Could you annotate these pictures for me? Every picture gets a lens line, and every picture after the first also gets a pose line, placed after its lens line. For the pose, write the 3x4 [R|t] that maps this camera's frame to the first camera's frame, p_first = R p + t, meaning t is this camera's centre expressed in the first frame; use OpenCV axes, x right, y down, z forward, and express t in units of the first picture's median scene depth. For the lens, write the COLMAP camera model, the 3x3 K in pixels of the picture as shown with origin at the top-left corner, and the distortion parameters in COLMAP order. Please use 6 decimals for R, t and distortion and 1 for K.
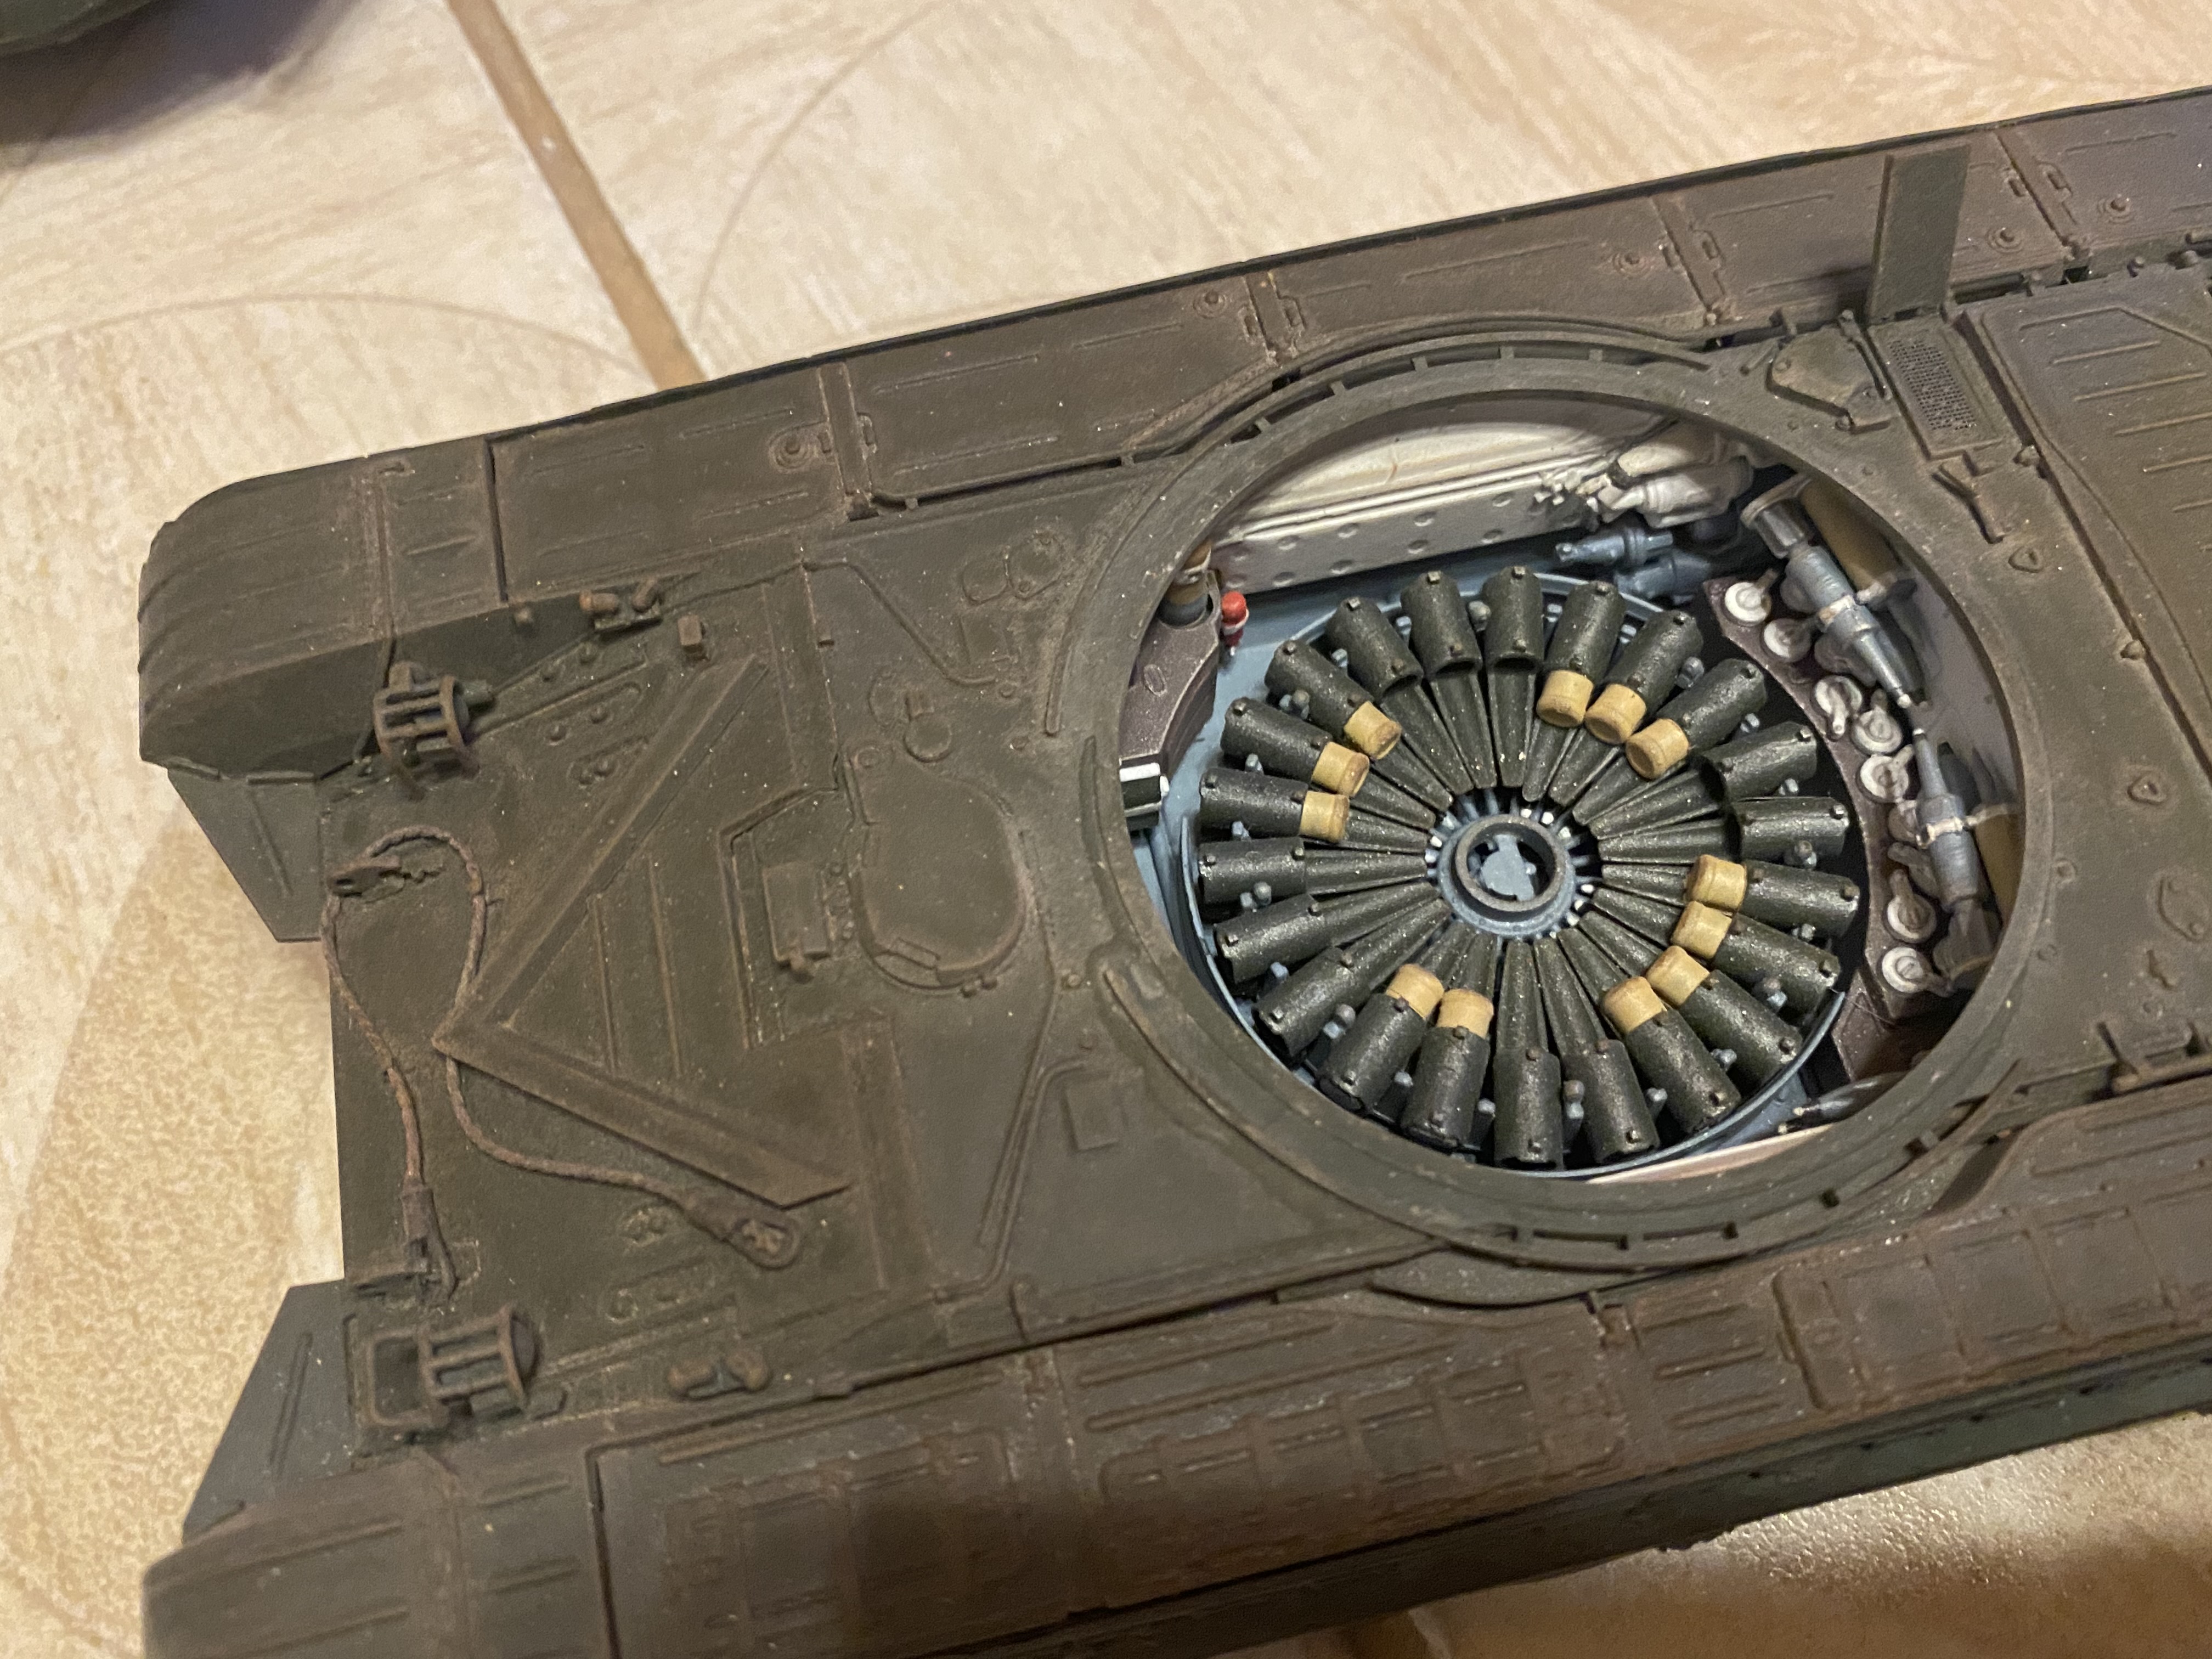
lens RADIAL K [[1804.7, 0, 1047.5], [0, 1804.7, 830.3], [0, 0, 1]] dist [0.037865, -0.244636]
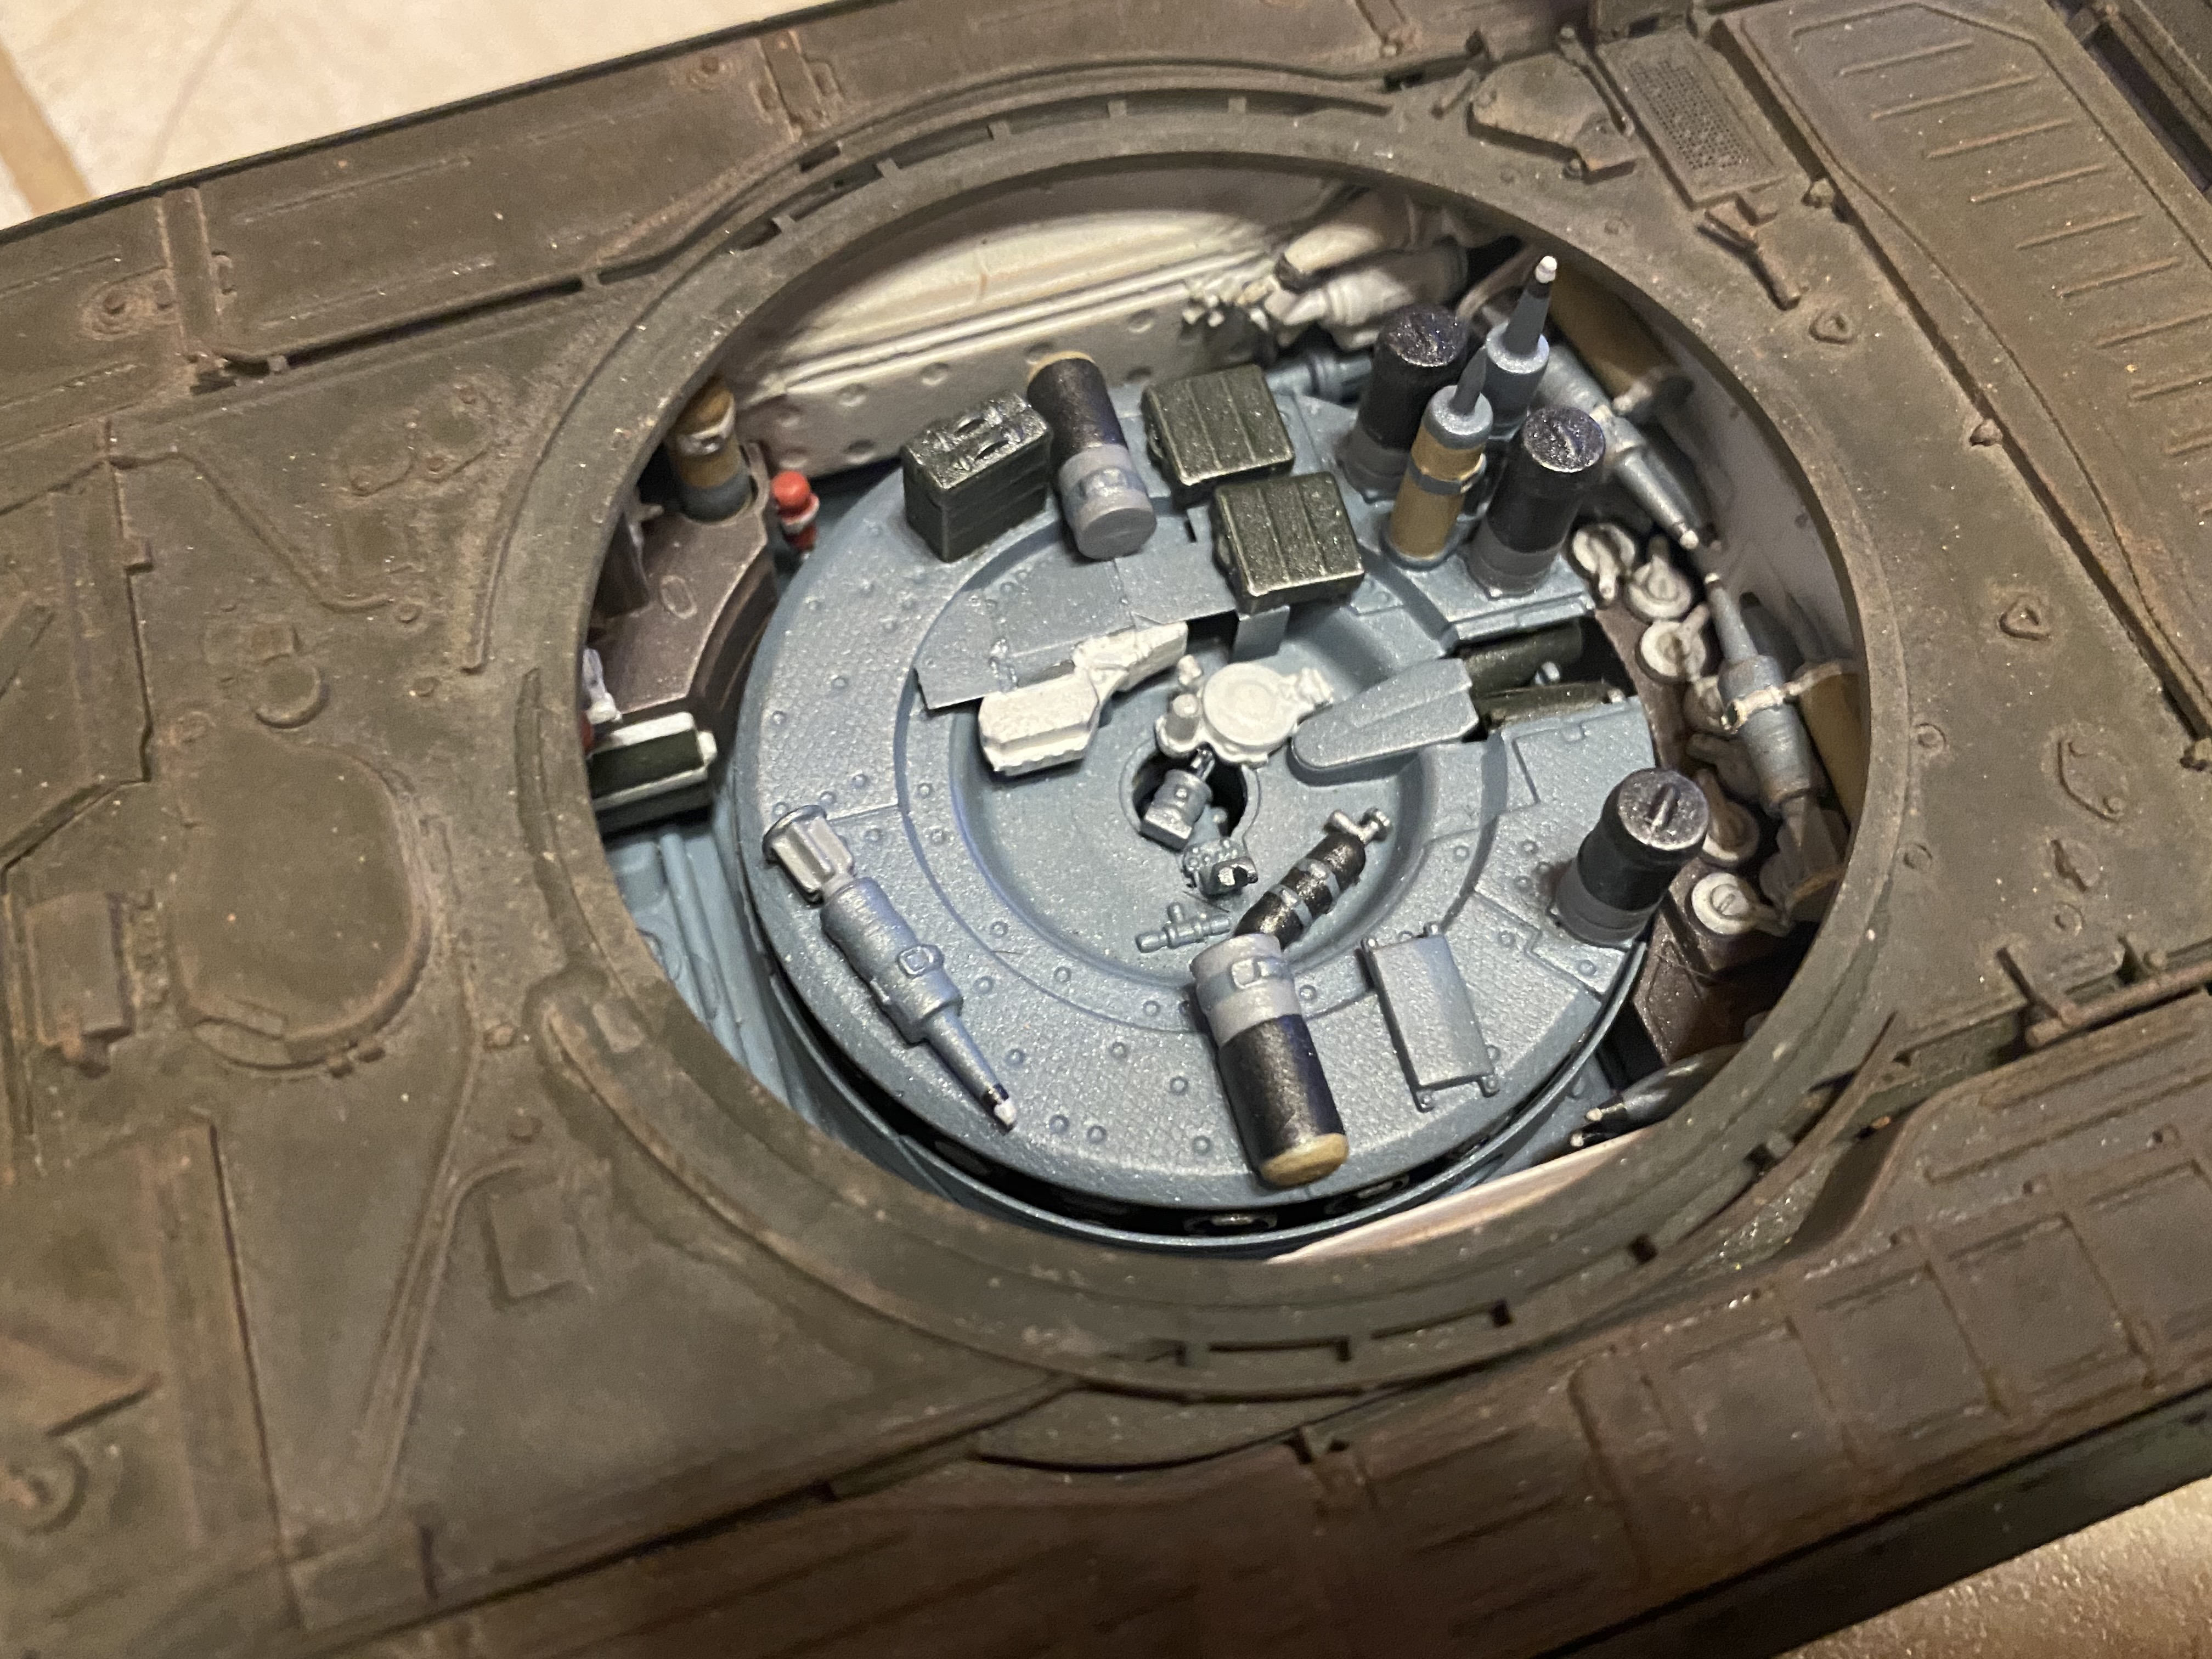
lens RADIAL K [[1998.8, 0, 1015.4], [0, 1998.8, 817.0], [0, 0, 1]] dist [0.141439, -0.673867]
pose [[0.990394, -0.088709, 0.106071, 0.114585], [0.089936, 0.995924, -0.006836, 0.023493], [-0.105032, 0.016310, 0.994335, 0.227962]]
